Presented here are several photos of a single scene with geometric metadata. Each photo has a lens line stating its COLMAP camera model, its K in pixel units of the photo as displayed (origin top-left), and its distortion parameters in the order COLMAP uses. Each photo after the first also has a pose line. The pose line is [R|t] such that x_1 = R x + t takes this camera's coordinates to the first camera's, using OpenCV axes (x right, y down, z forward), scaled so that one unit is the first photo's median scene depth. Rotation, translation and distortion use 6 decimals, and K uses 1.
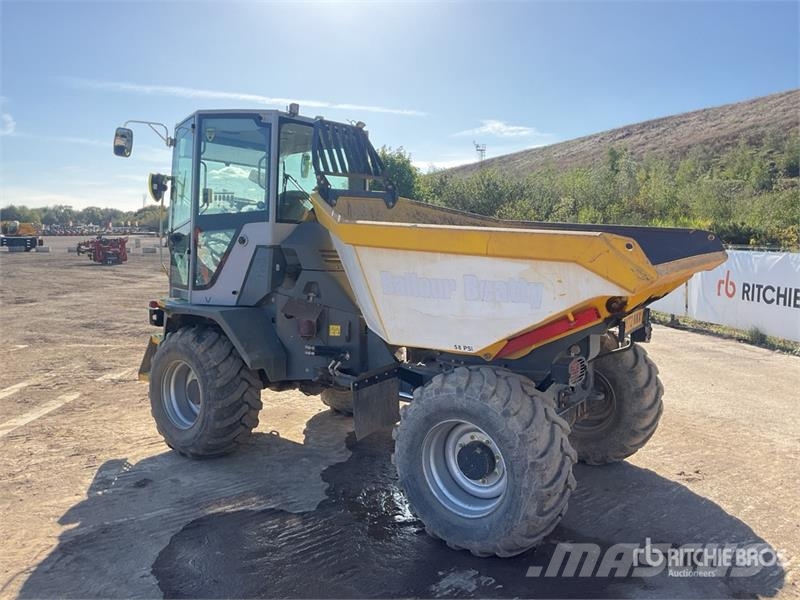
lens RADIAL K [[647.2, 0, 398.3], [0, 647.2, 304.1], [0, 0, 1]] dist [0.088146, -0.138812]
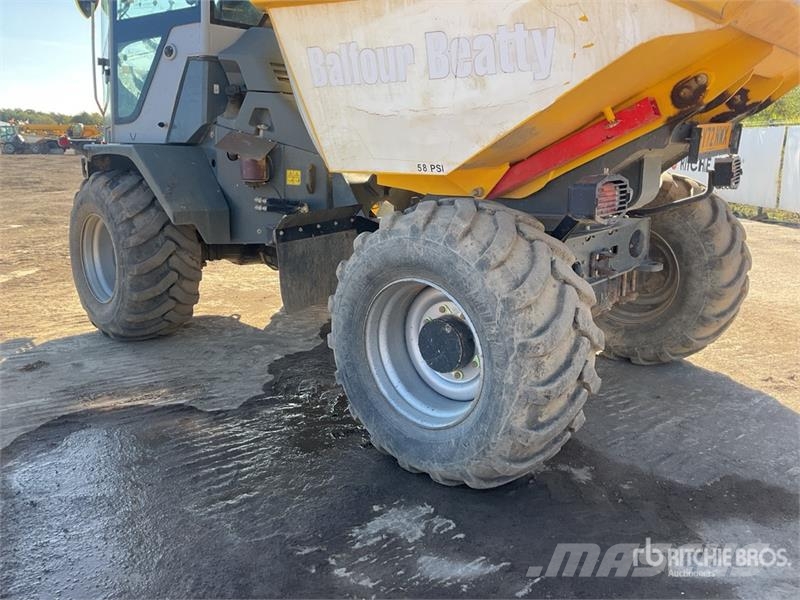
lens RADIAL K [[647.2, 0, 399.8], [0, 647.2, 300.3], [0, 0, 1]] dist [0.088146, -0.138812]
pose [[0.995264, 0.023297, -0.094374, 0.109691], [-0.010807, 0.991355, 0.130760, 0.092683], [0.096605, -0.129121, 0.986912, 0.296518]]
